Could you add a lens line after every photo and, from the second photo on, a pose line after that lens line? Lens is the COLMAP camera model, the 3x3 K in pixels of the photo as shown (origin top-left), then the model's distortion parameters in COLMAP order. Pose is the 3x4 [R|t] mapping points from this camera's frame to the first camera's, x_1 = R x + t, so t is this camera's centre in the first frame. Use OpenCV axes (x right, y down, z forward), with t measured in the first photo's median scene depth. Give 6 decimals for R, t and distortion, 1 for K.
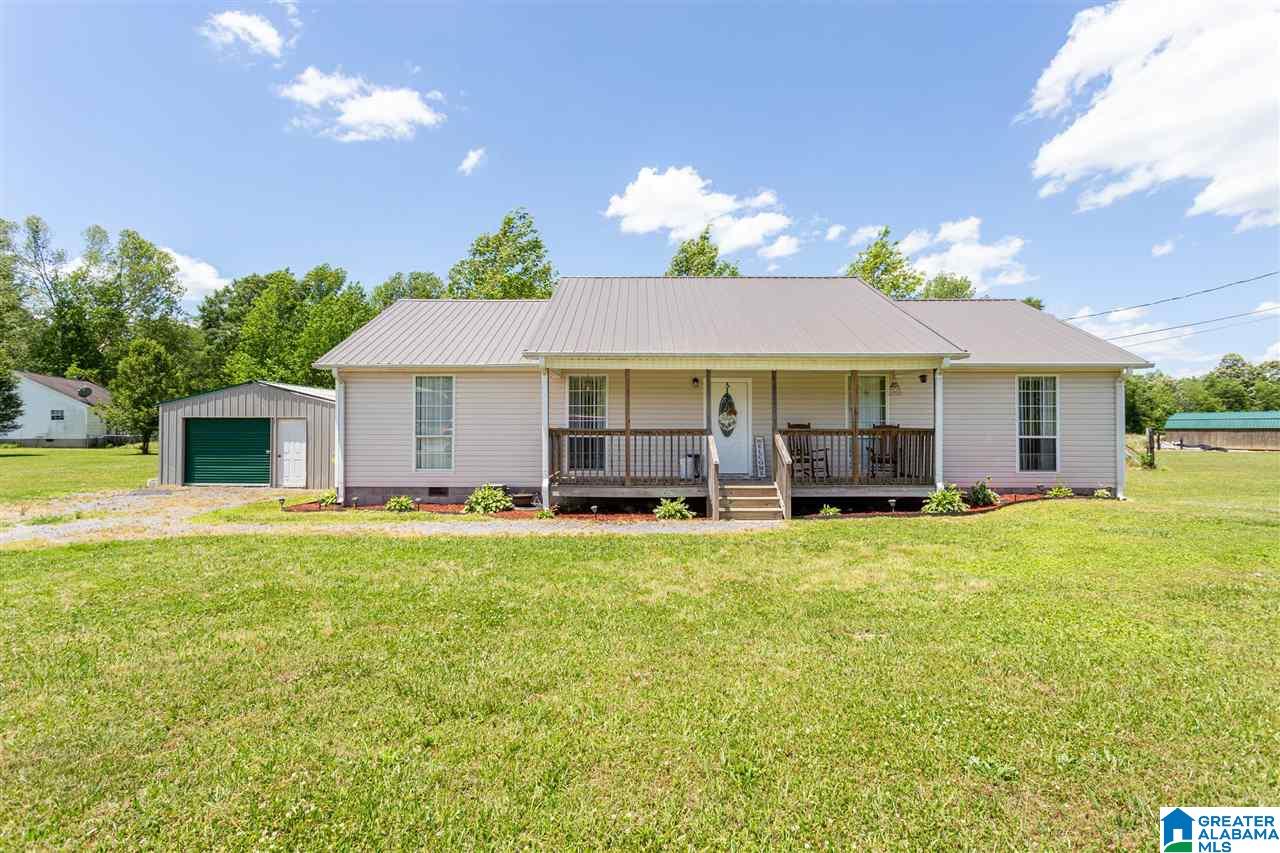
lens RADIAL K [[618.7, 0, 653.9], [0, 618.7, 421.5], [0, 0, 1]] dist [-0.001393, 0.001252]
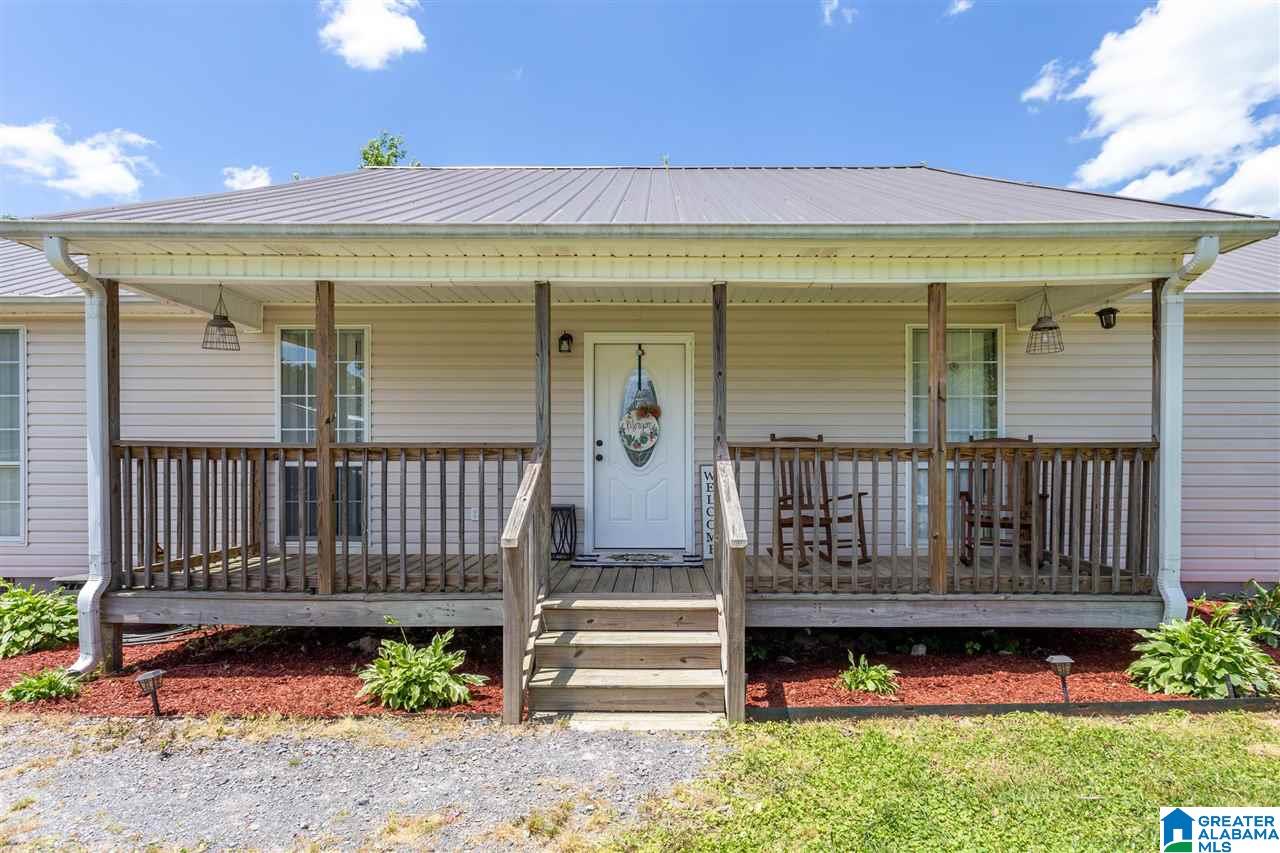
lens RADIAL K [[670.1, 0, 663.7], [0, 670.1, 469.4], [0, 0, 1]] dist [-0.003994, -0.000061]
pose [[0.999819, 0.001355, -0.018997, 0.156073], [-0.000928, 0.999746, 0.022497, 0.017586], [0.019023, -0.022475, 0.999566, 0.550144]]
